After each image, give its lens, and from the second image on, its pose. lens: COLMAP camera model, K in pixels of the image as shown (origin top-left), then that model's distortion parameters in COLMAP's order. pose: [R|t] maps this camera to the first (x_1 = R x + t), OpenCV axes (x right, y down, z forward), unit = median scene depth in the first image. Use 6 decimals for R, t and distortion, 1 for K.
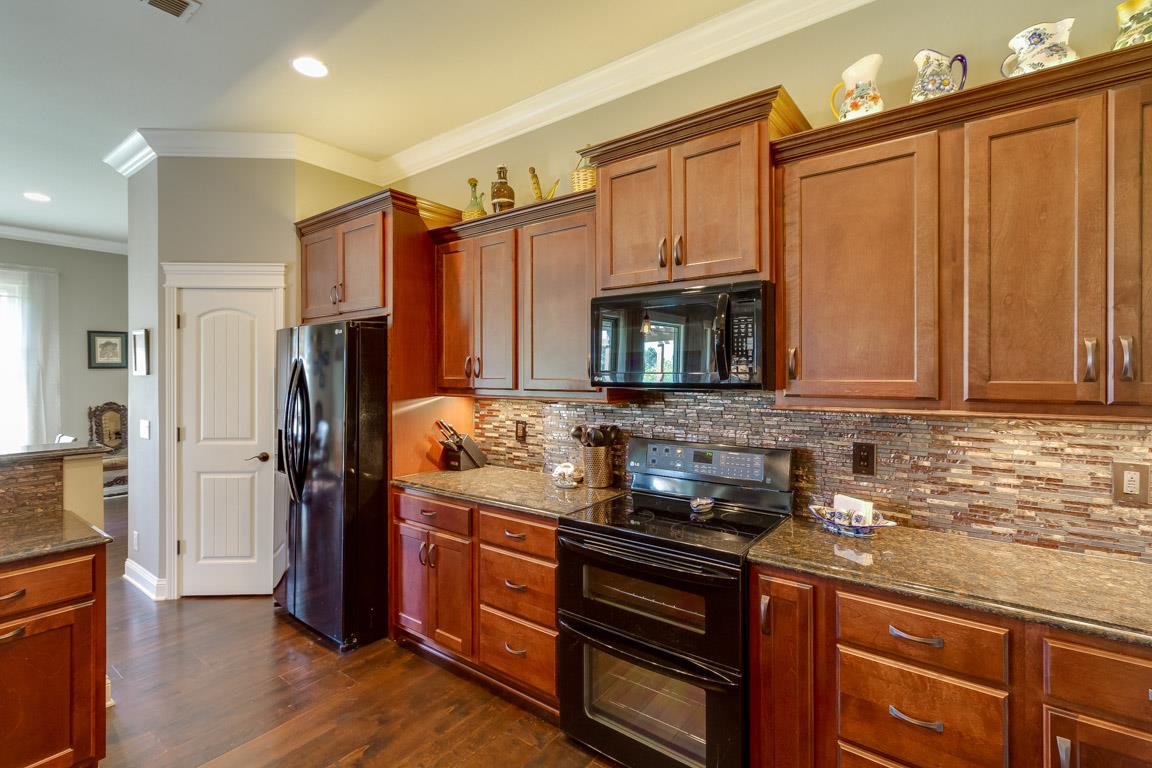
lens RADIAL K [[539.3, 0, 573.7], [0, 539.3, 376.4], [0, 0, 1]] dist [-0.000645, -0.000053]
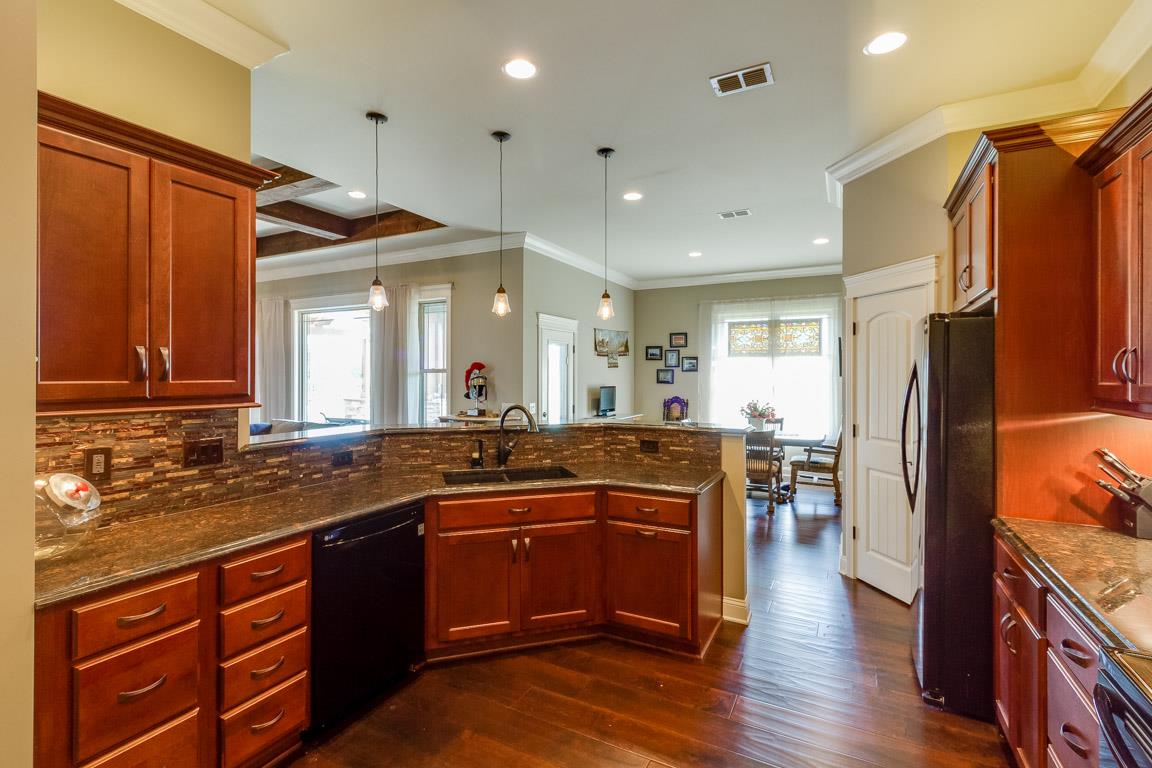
lens RADIAL K [[539.3, 0, 573.7], [0, 539.3, 376.4], [0, 0, 1]] dist [-0.000645, -0.000053]
pose [[0.137363, 0.003929, -0.990513, 0.305389], [-0.006306, 0.999975, 0.003092, -0.002935], [0.990501, 0.005822, 0.137384, 0.299581]]
